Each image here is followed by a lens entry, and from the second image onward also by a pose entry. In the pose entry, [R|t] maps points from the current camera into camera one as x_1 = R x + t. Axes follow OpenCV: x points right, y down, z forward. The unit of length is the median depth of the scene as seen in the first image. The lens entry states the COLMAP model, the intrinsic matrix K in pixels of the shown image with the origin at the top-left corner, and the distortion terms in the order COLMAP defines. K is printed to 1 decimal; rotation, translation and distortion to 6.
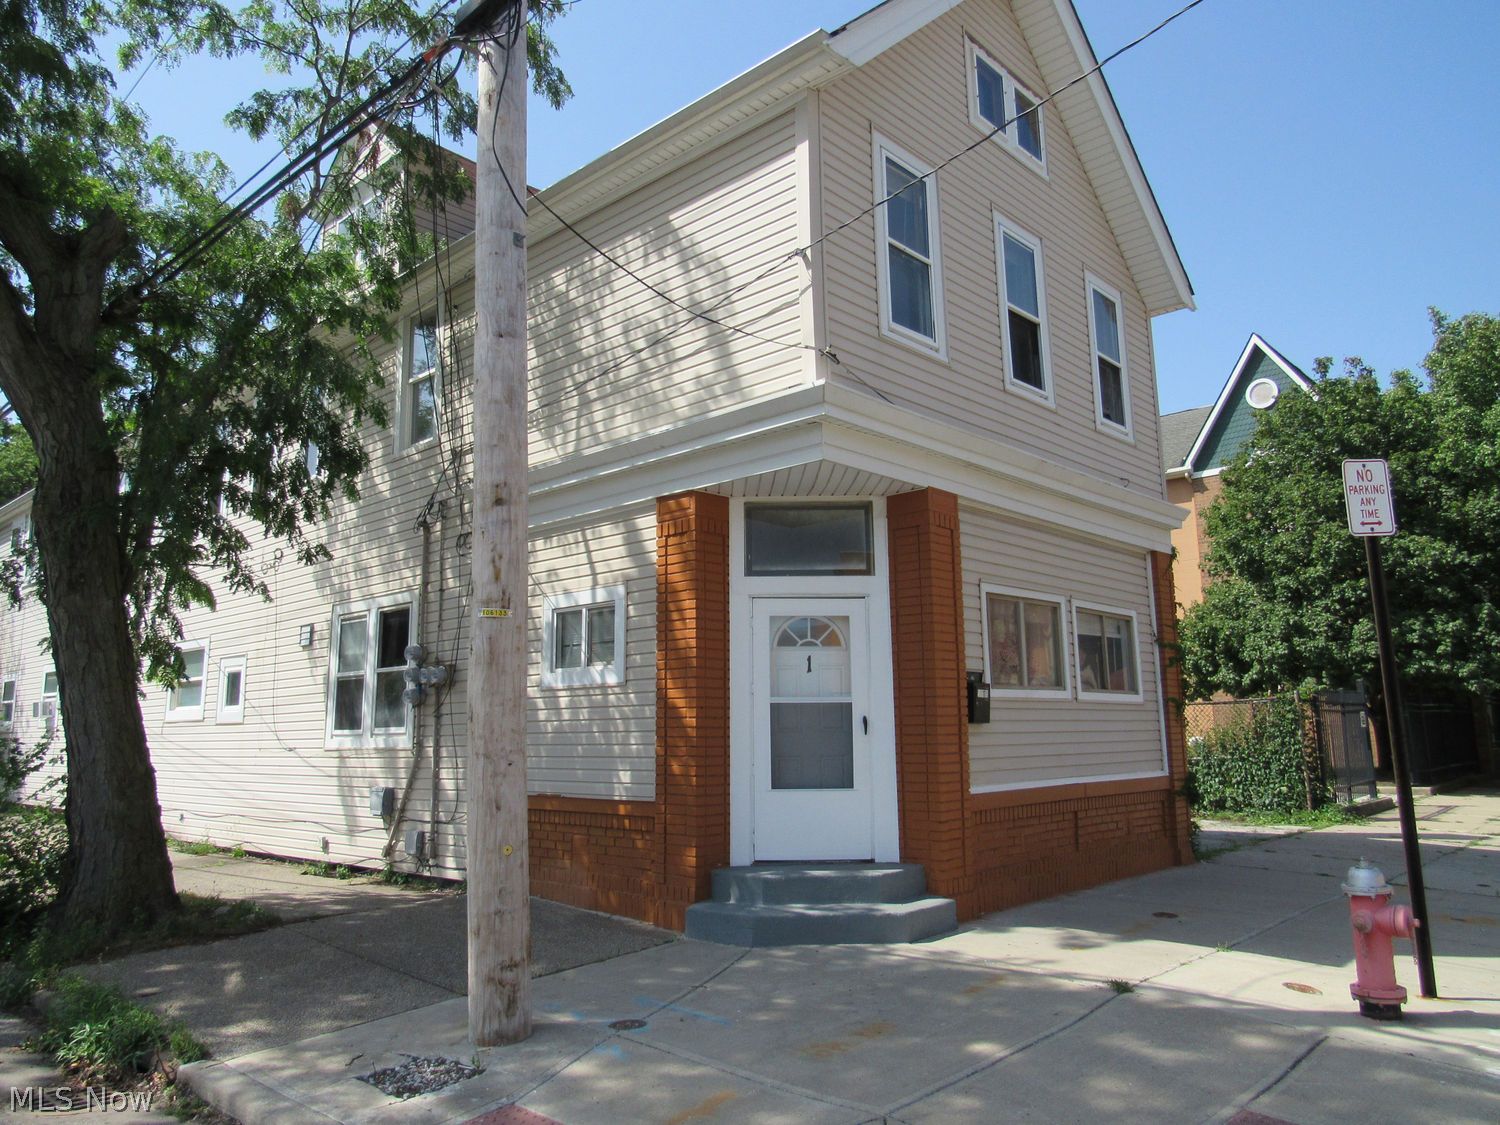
lens RADIAL K [[1085.6, 0, 753.3], [0, 1085.6, 552.3], [0, 0, 1]] dist [-0.037424, 0.024573]
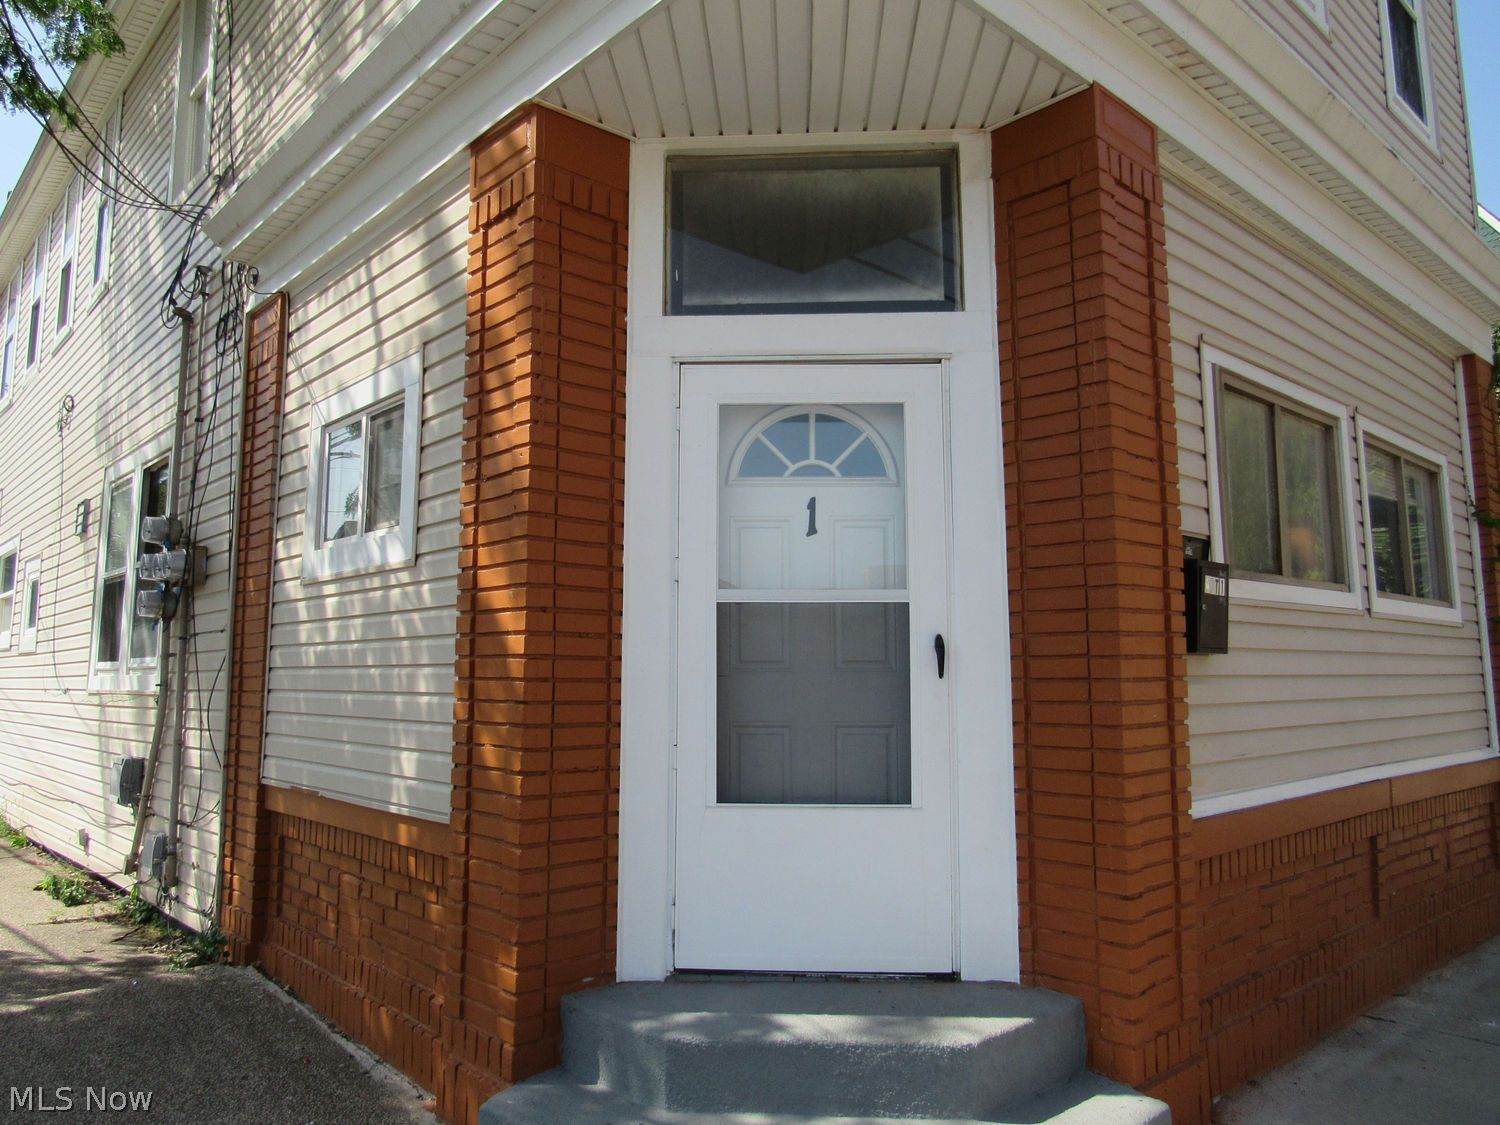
lens RADIAL K [[1085.6, 0, 753.3], [0, 1085.6, 552.3], [0, 0, 1]] dist [-0.037424, 0.024573]
pose [[0.996959, 0.000579, -0.077926, 0.062269], [0.003645, 0.998532, 0.054049, 0.093970], [0.077843, -0.054169, 0.995493, 0.562460]]
